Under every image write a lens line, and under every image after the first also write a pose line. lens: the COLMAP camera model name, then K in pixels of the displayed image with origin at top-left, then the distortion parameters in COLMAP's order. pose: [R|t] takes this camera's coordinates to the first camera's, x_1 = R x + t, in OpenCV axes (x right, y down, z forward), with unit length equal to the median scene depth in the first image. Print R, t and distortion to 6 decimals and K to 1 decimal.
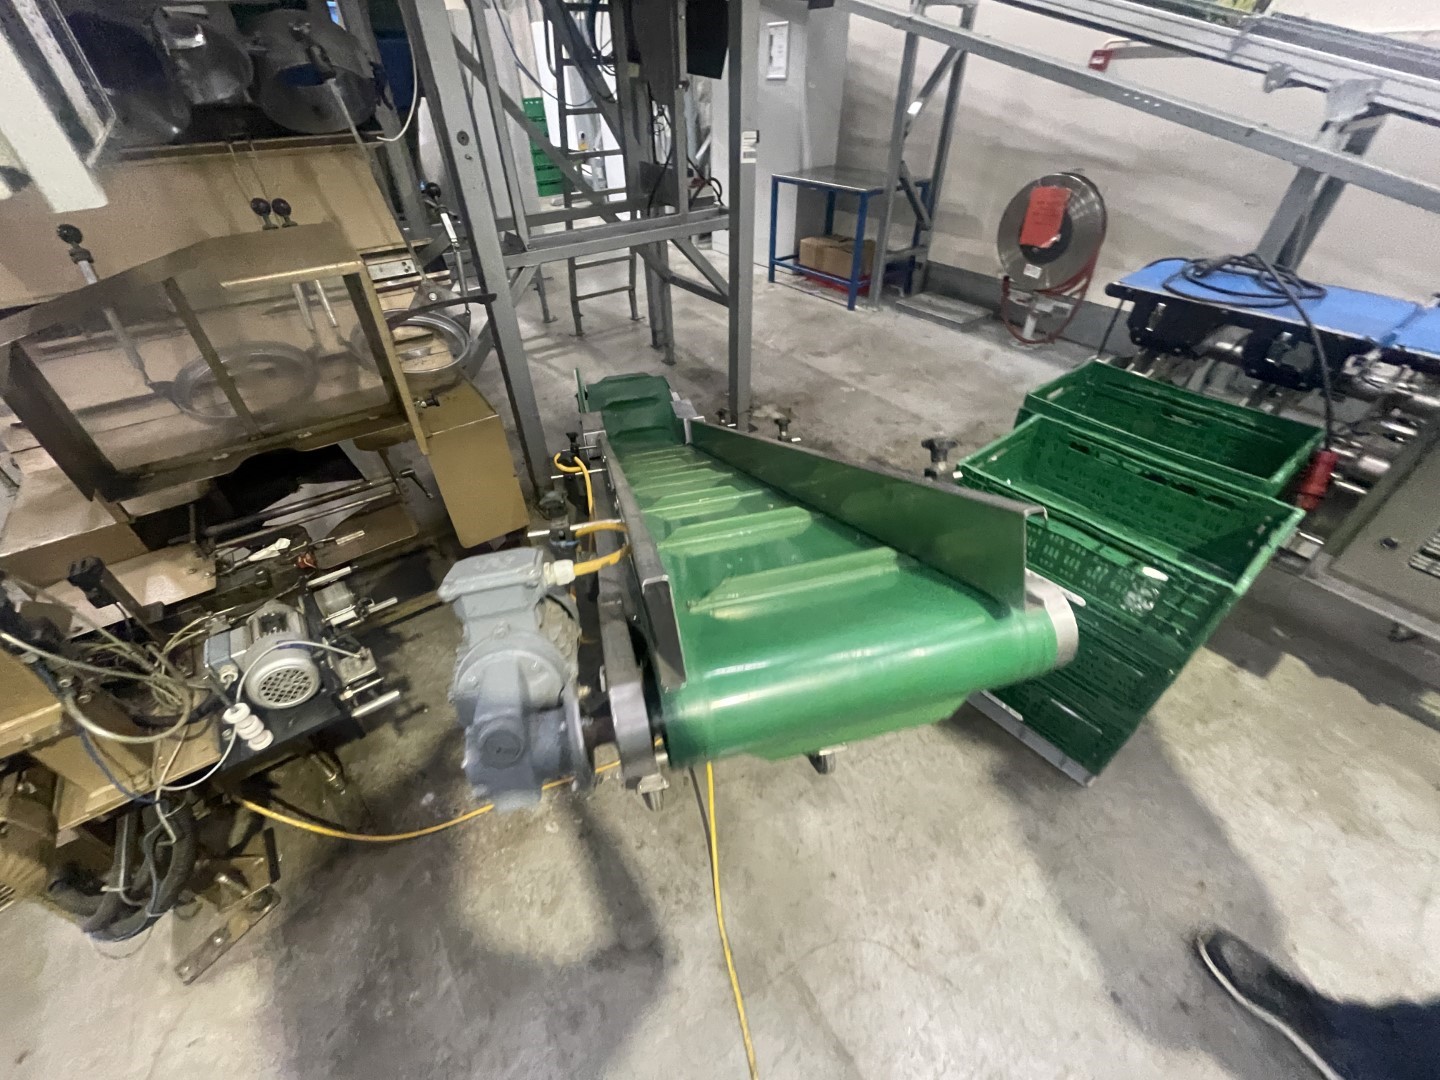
lens RADIAL K [[582.8, 0, 715.4], [0, 582.8, 544.1], [0, 0, 1]] dist [0.002865, -0.001939]
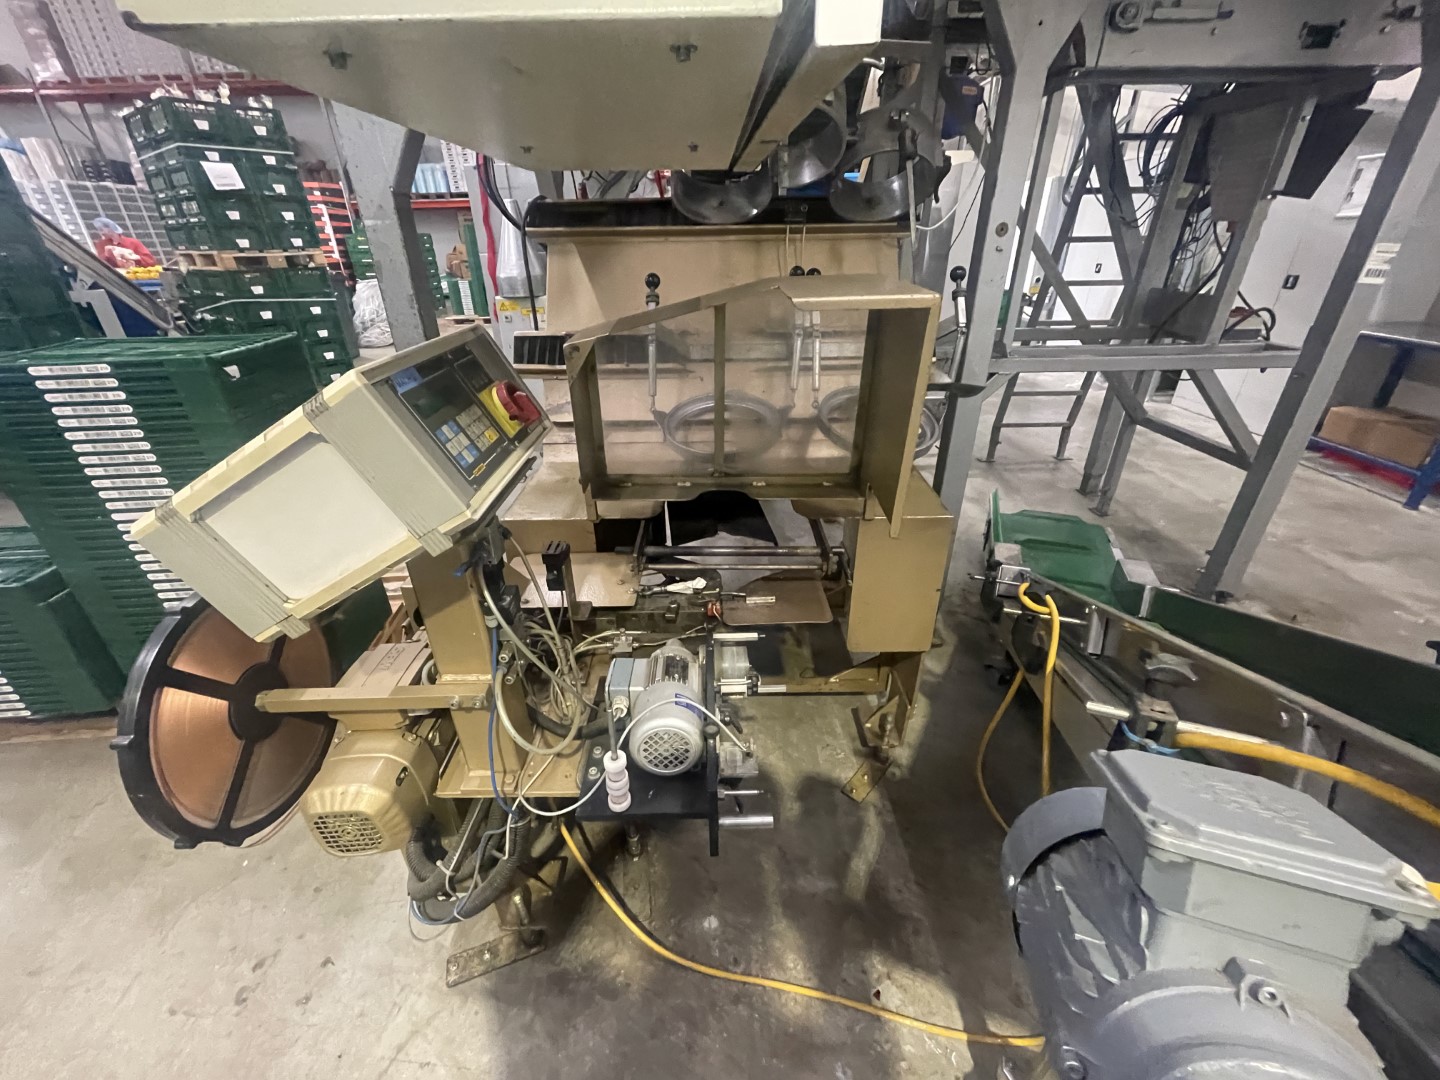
lens RADIAL K [[582.8, 0, 716.3], [0, 582.8, 544.5], [0, 0, 1]] dist [0.002865, -0.001939]
pose [[0.814749, 0.272847, -0.511603, -0.269226], [-0.368624, 0.924832, -0.093820, 0.020364], [0.447549, 0.265029, 0.854084, 0.200374]]
